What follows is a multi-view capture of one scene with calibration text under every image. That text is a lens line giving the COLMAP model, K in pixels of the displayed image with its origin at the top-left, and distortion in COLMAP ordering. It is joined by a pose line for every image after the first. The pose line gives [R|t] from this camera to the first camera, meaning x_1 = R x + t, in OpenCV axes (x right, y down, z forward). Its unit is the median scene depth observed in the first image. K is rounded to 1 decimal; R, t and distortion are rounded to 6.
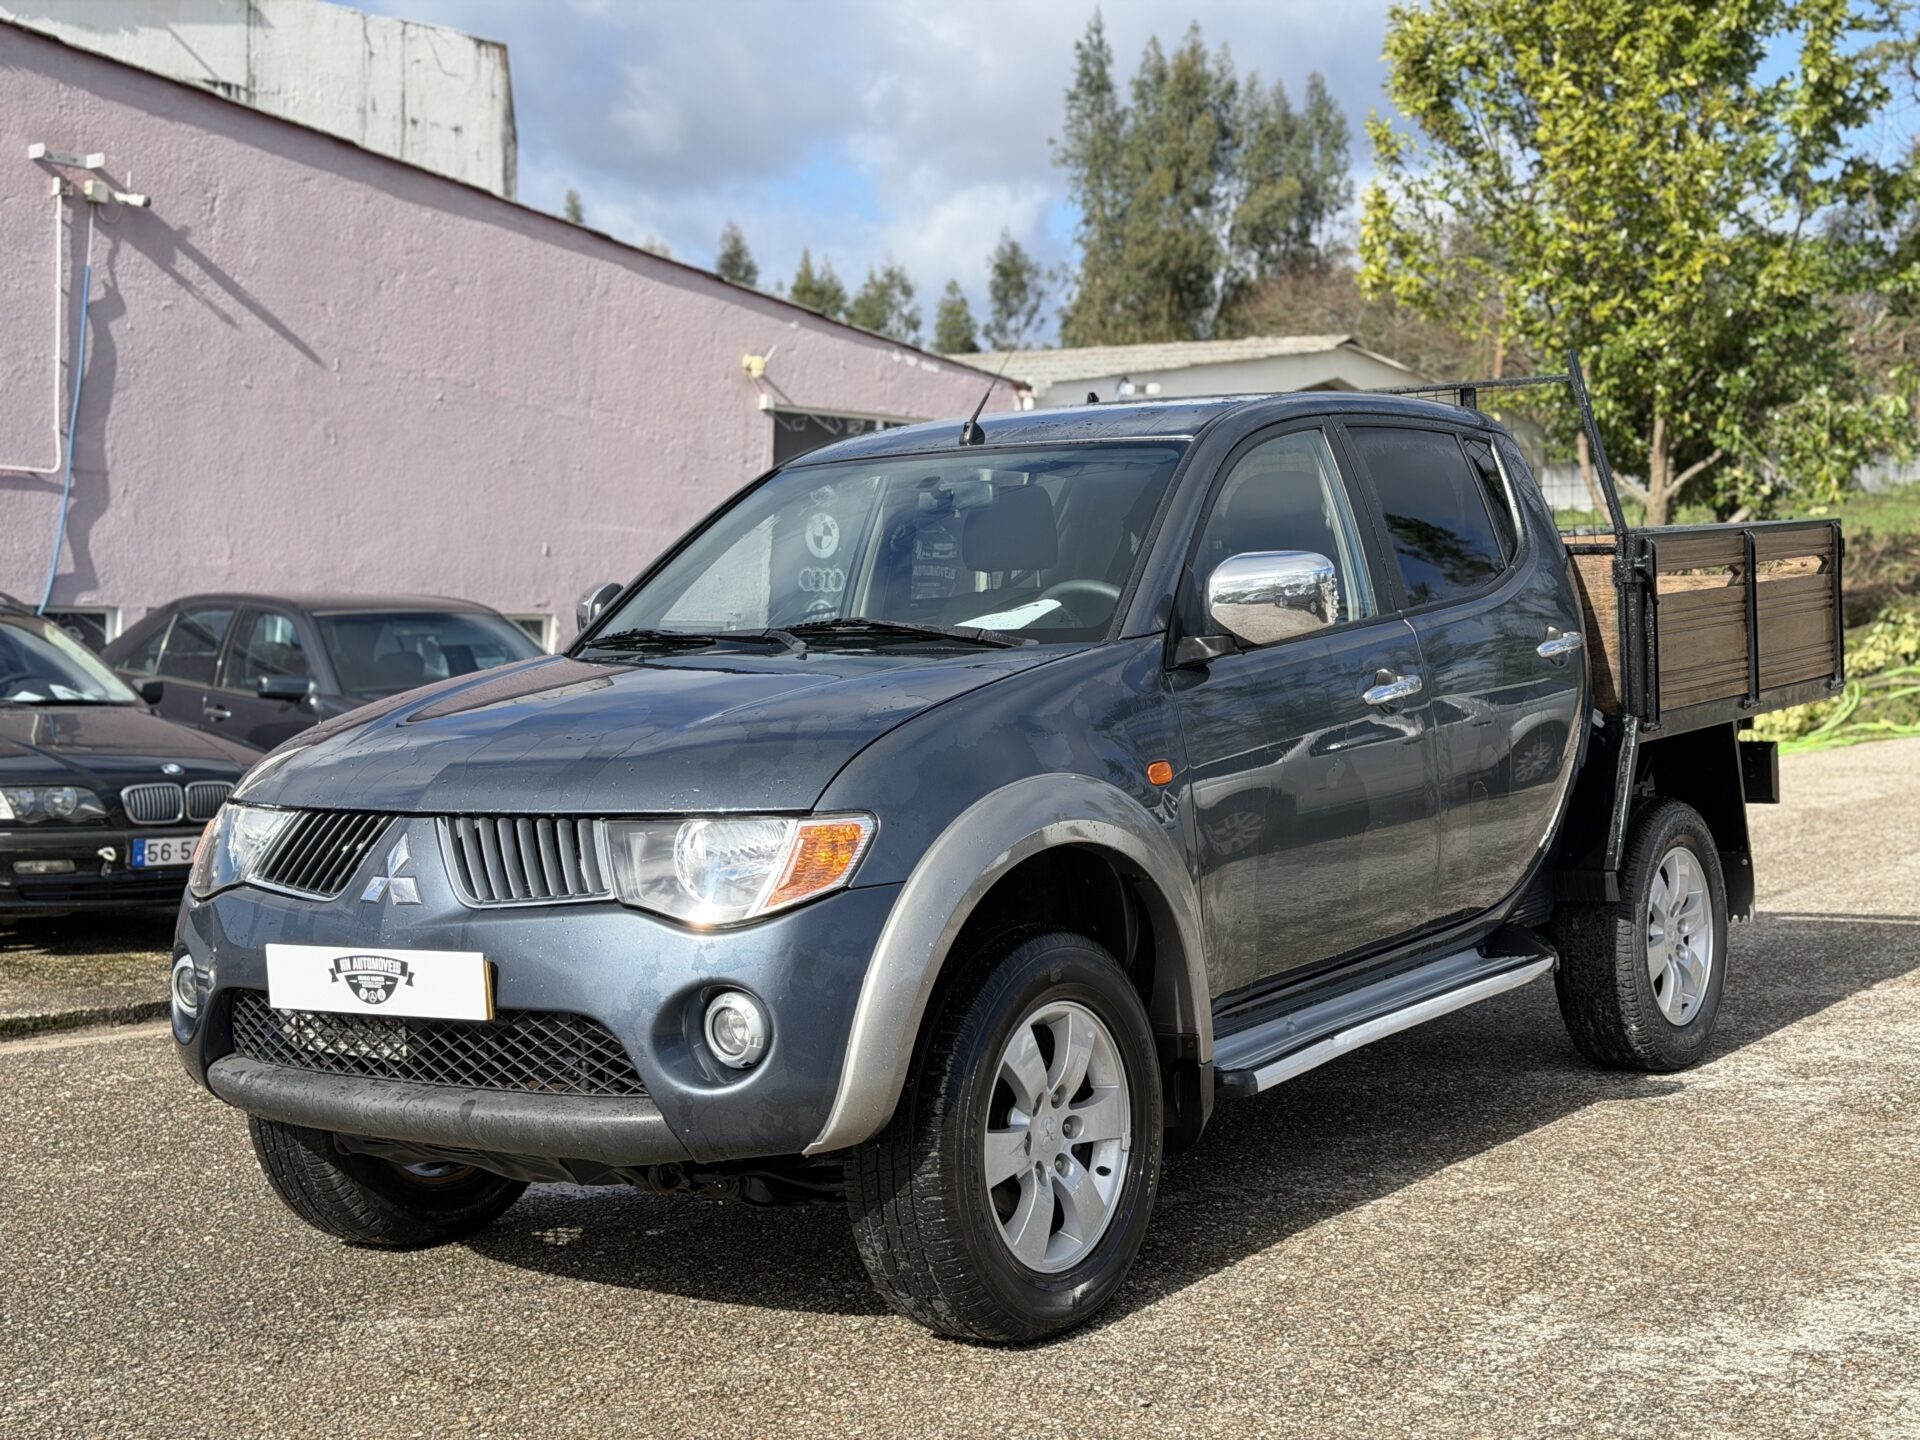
lens RADIAL K [[2651.8, 0, 960.0], [0, 2651.8, 720.0], [0, 0, 1]] dist [0.583662, -1.841564]
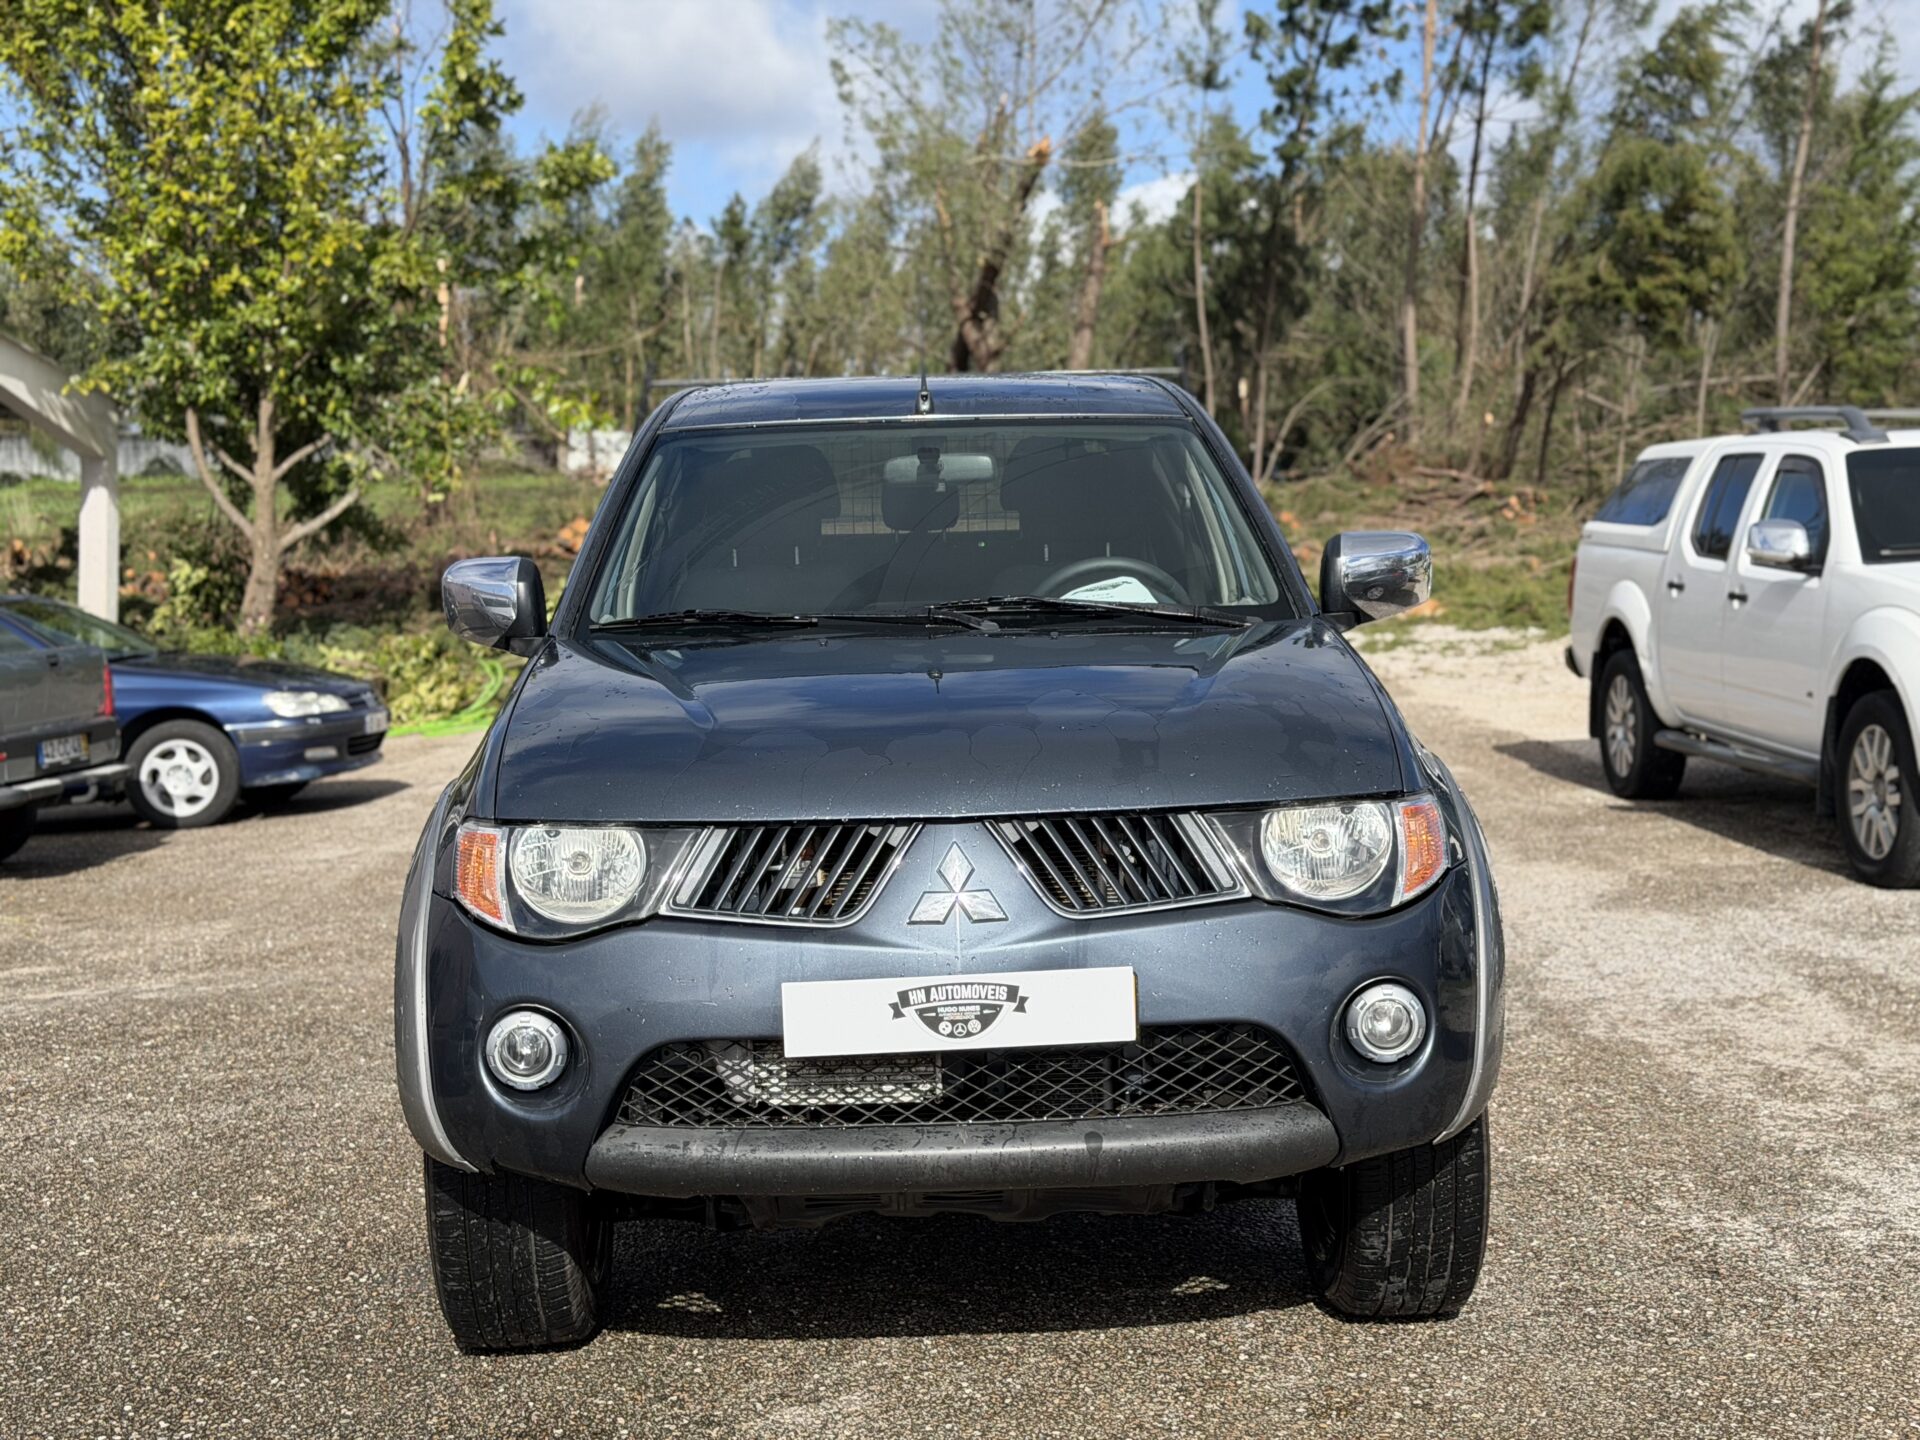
lens RADIAL K [[2721.9, 0, 960.0], [0, 2721.9, 720.0], [0, 0, 1]] dist [0.165179, -0.128726]
pose [[0.788678, -0.038286, 0.613613, -0.167362], [0.035444, 0.999231, 0.016790, -0.002702], [-0.613784, 0.008507, 0.789428, 0.069572]]
